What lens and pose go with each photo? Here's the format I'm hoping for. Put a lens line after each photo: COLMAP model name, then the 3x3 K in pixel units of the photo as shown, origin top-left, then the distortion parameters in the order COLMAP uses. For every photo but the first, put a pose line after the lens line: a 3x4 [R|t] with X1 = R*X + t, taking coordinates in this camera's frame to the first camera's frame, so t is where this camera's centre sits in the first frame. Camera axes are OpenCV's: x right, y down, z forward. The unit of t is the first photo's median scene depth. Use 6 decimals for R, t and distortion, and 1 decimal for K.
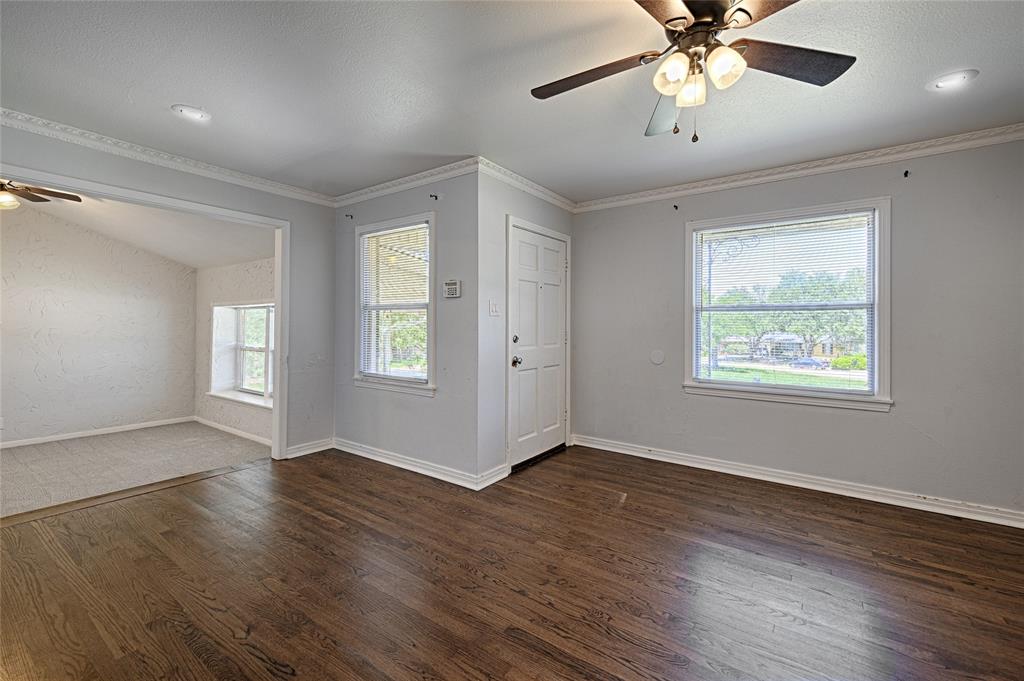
lens RADIAL K [[423.8, 0, 510.4], [0, 423.8, 330.1], [0, 0, 1]] dist [0.005469, -0.000018]
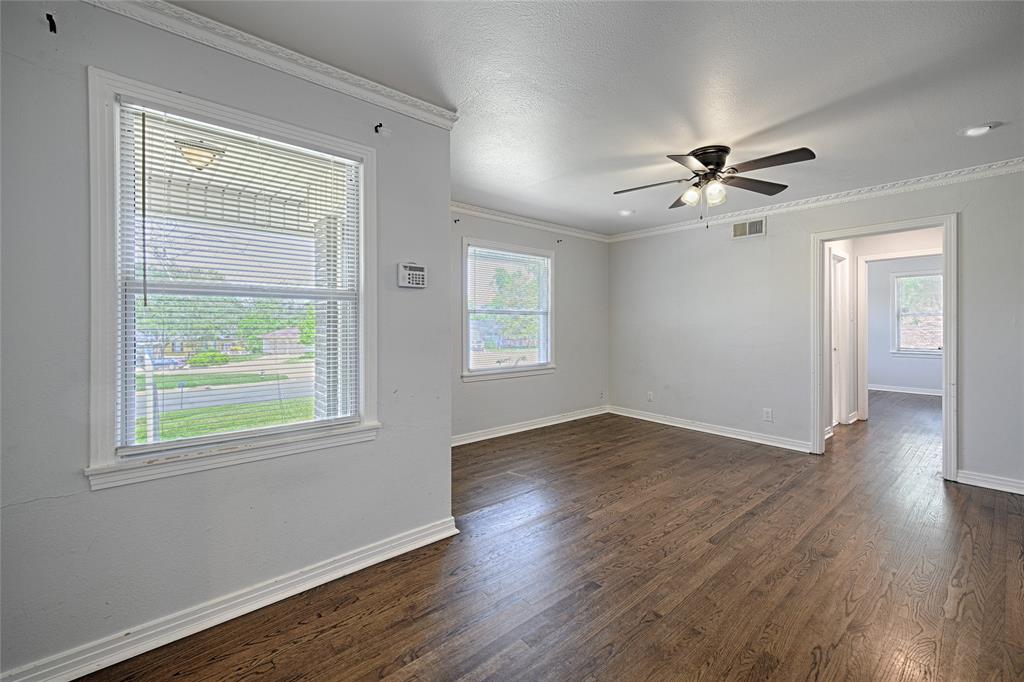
lens RADIAL K [[423.8, 0, 510.4], [0, 423.8, 330.6], [0, 0, 1]] dist [0.005469, -0.000018]
pose [[0.244306, -0.019883, 0.969494, -0.845588], [0.010699, 0.999784, 0.017808, -0.017543], [-0.969639, 0.006022, 0.244466, 0.722787]]
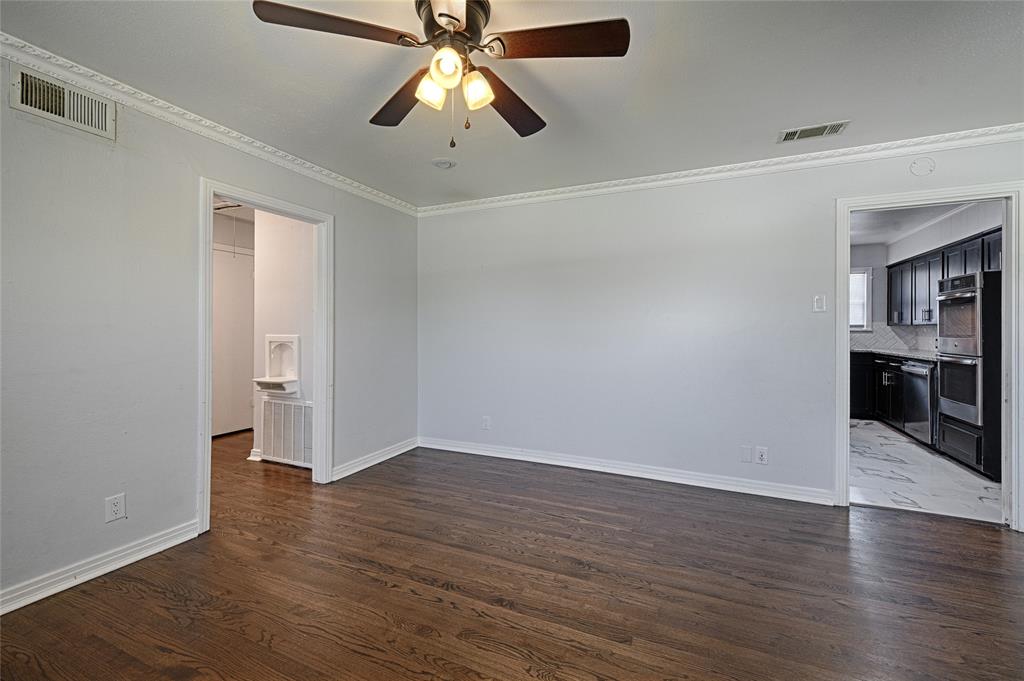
lens RADIAL K [[423.8, 0, 510.4], [0, 423.8, 330.1], [0, 0, 1]] dist [0.005469, -0.000018]
pose [[-0.980160, -0.011193, -0.197891, 0.258364], [-0.012285, 0.999915, 0.004292, -0.004257], [0.197826, 0.006638, -0.980215, 1.055355]]
